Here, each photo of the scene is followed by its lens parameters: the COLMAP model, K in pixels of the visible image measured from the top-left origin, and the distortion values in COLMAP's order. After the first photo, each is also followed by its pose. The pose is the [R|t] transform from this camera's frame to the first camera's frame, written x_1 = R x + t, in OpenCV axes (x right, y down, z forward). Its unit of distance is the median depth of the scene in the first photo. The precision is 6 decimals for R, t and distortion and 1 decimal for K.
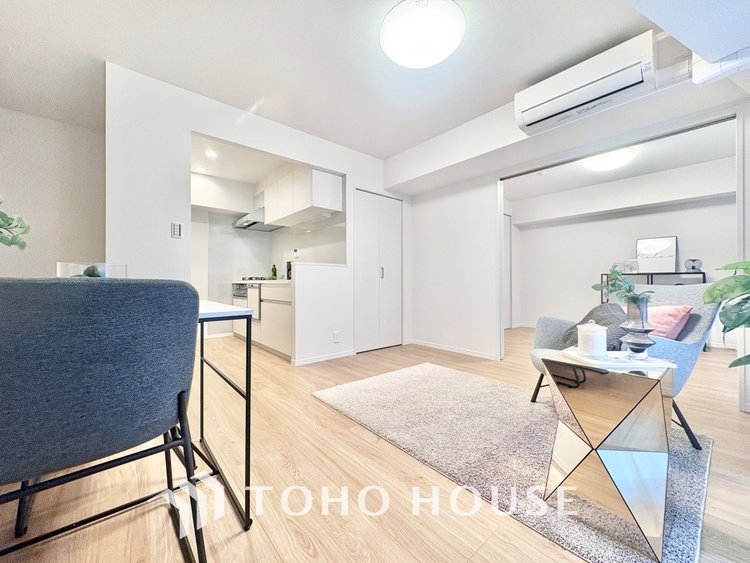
lens RADIAL K [[299.4, 0, 375.4], [0, 299.4, 280.4], [0, 0, 1]] dist [0.000616, 0.000040]
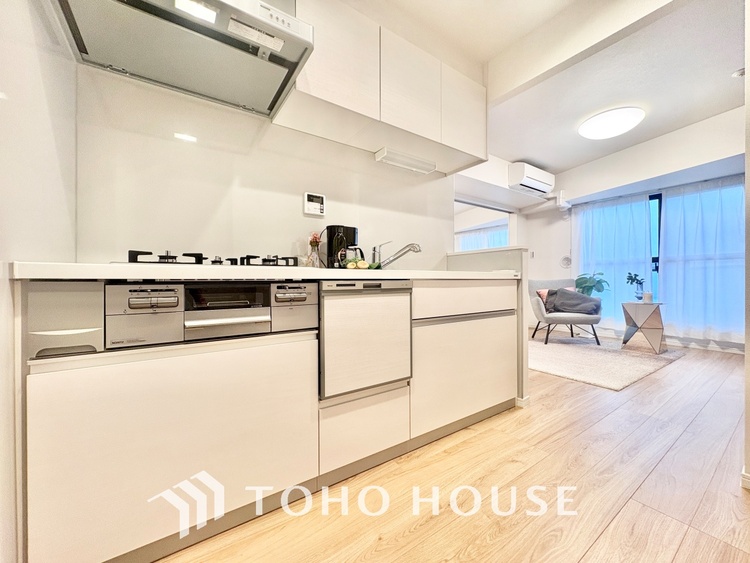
lens RADIAL K [[318.3, 0, 375.0], [0, 318.3, 281.5], [0, 0, 1]] dist [-0.013351, -0.000035]
pose [[0.086385, 0.008729, 0.996224, -0.897899], [0.003715, 0.999952, -0.009083, 0.020614], [-0.996255, 0.004485, 0.086348, 1.157720]]
